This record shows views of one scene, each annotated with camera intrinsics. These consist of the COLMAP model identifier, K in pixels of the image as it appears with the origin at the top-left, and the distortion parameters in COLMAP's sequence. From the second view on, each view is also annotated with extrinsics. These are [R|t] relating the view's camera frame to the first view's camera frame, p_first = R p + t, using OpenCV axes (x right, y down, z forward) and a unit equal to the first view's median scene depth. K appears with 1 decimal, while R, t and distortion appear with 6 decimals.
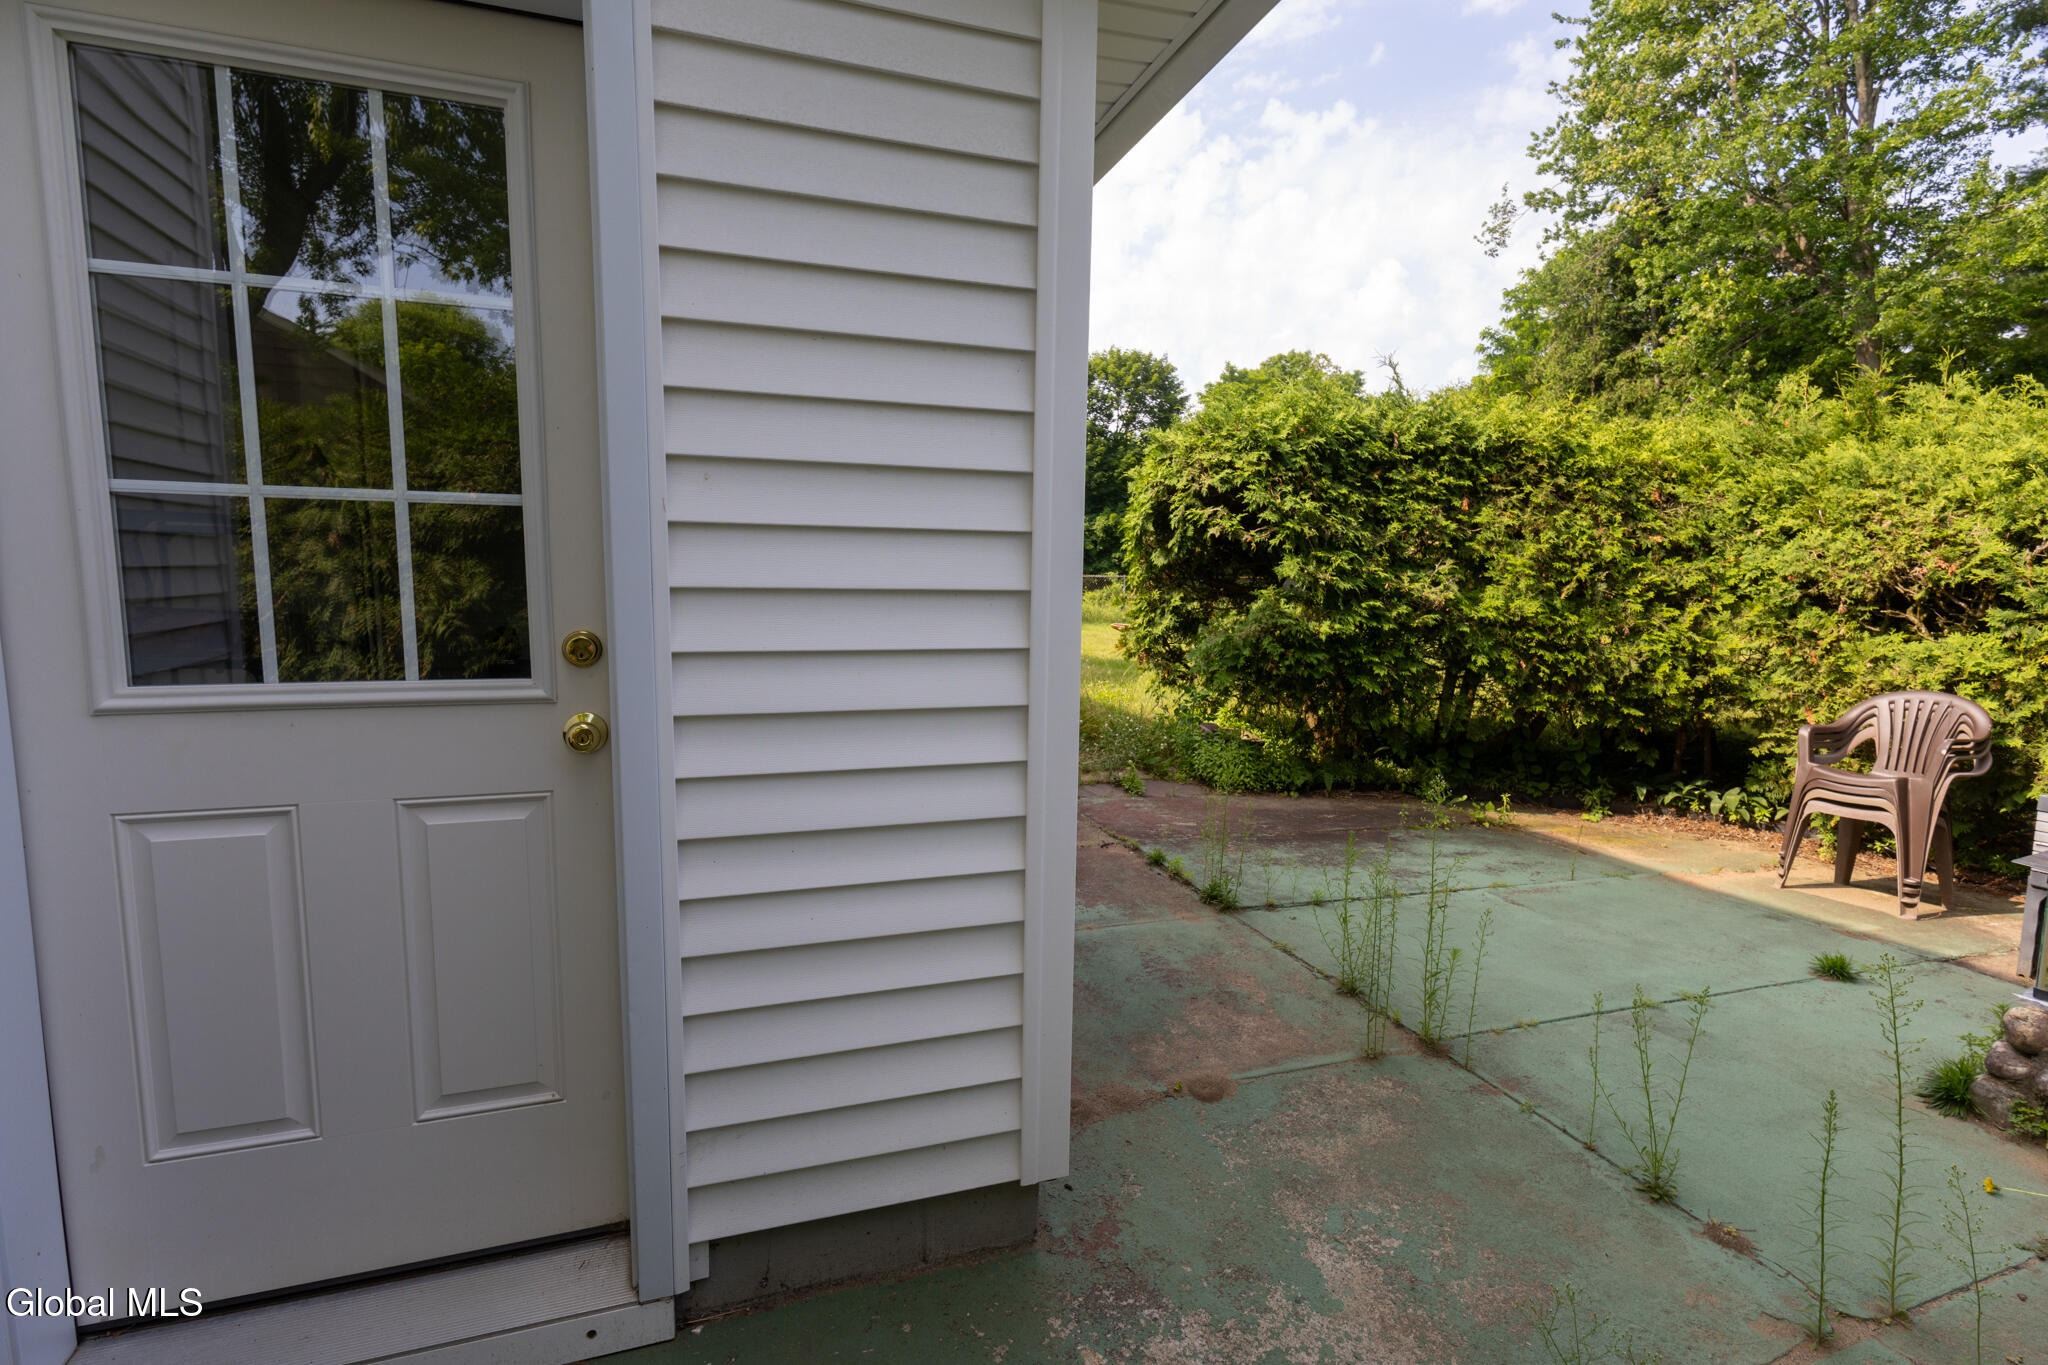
lens RADIAL K [[941.3, 0, 1027.4], [0, 941.3, 687.5], [0, 0, 1]] dist [0.002562, 0.000879]
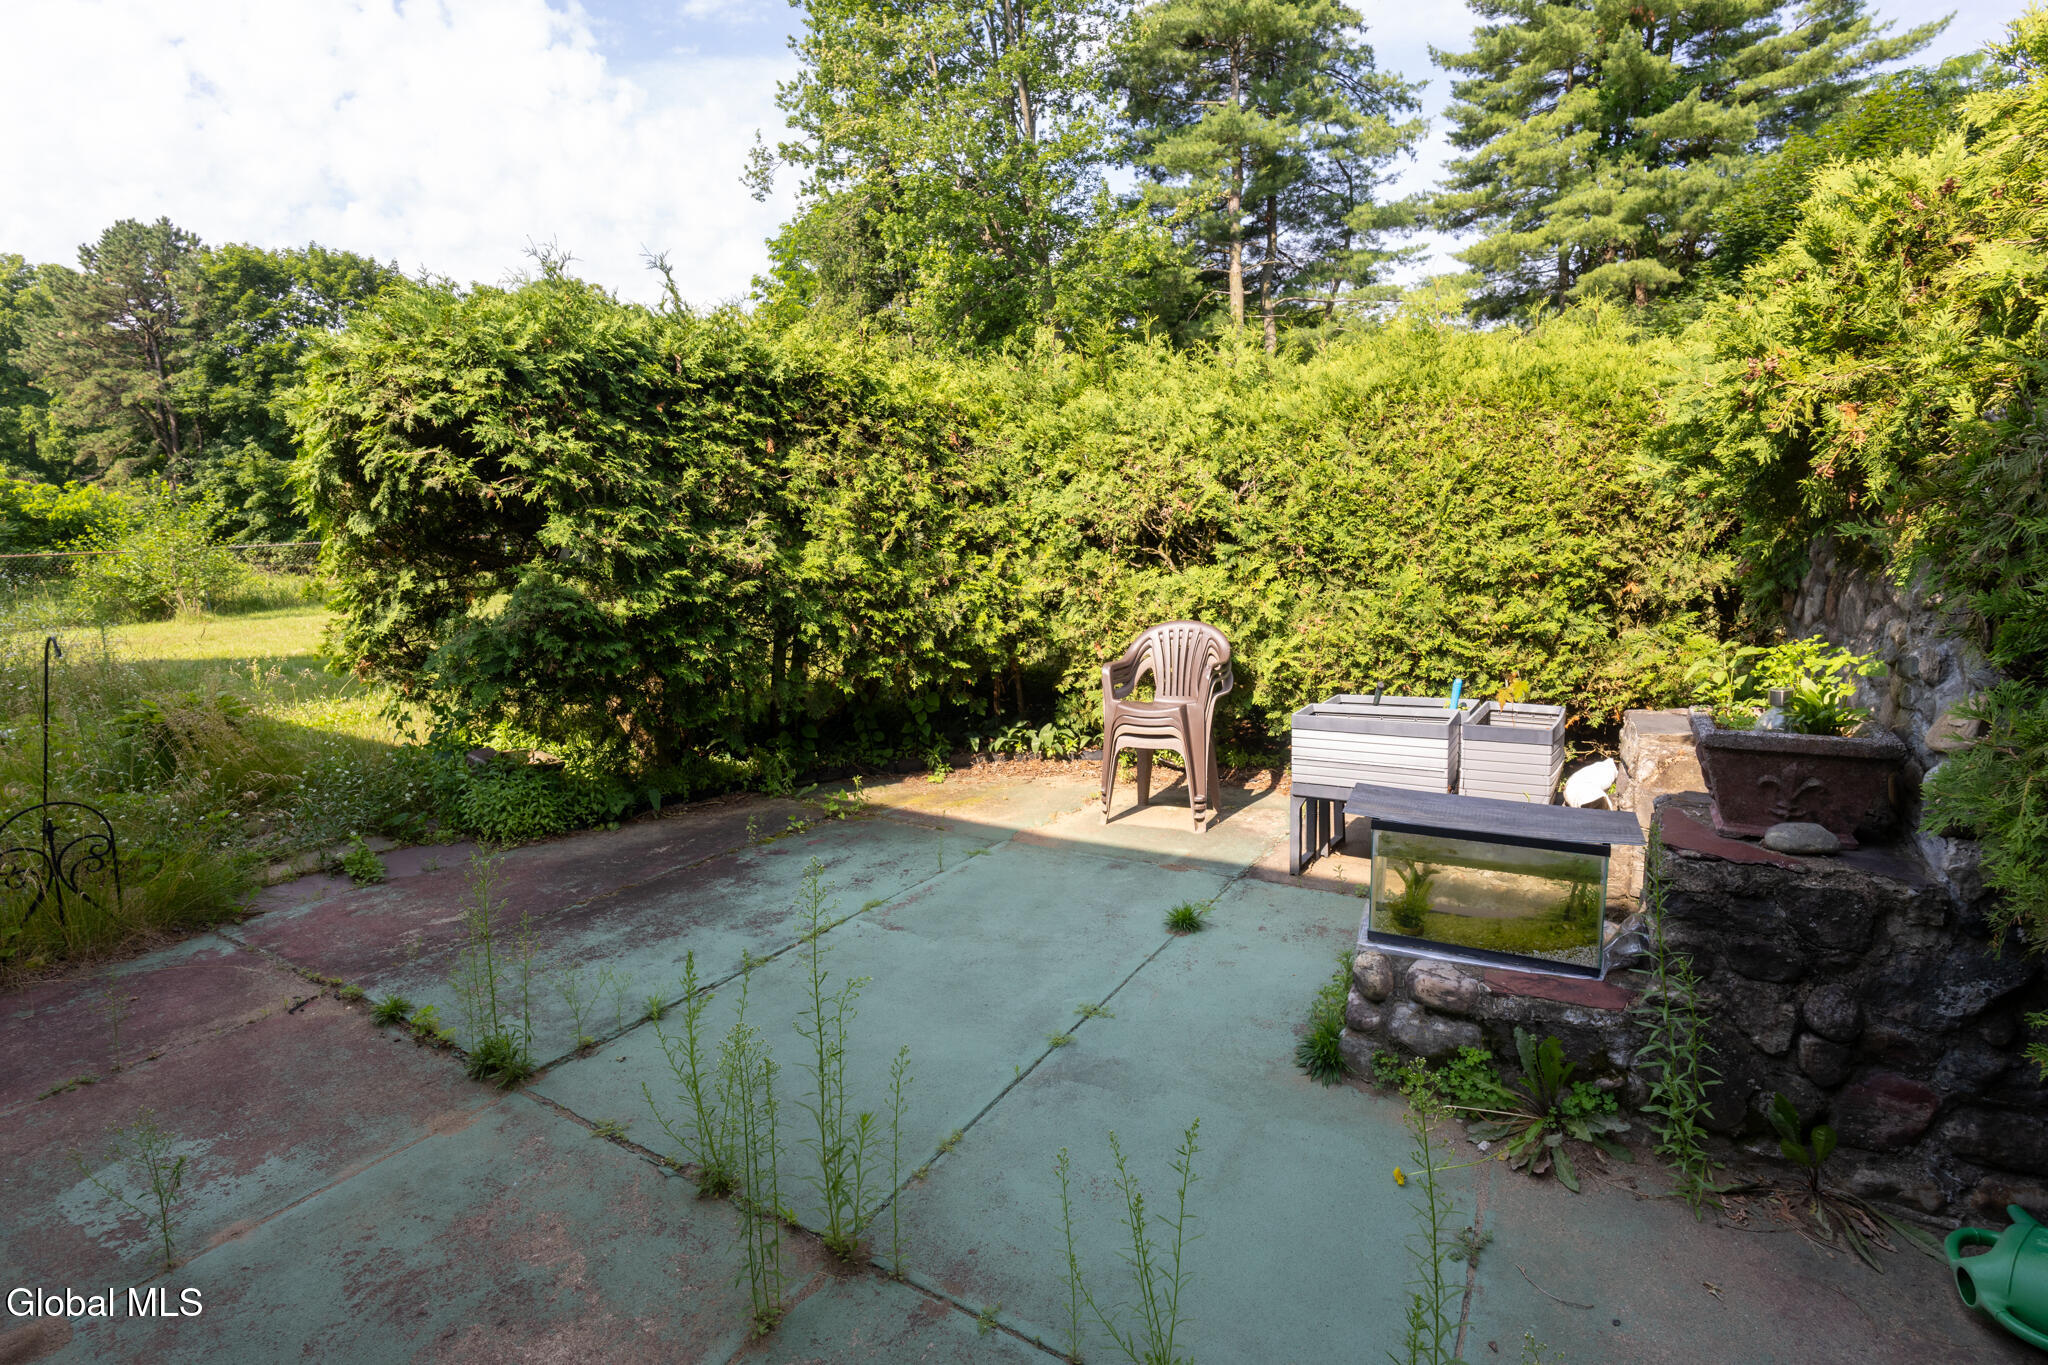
lens RADIAL K [[968.0, 0, 1012.7], [0, 968.0, 683.0], [0, 0, 1]] dist [-0.012244, 0.000409]
pose [[0.780695, -0.139969, 0.609035, 0.079684], [0.112315, 0.990151, 0.083586, -0.033607], [-0.614736, 0.003149, 0.788727, 0.189892]]
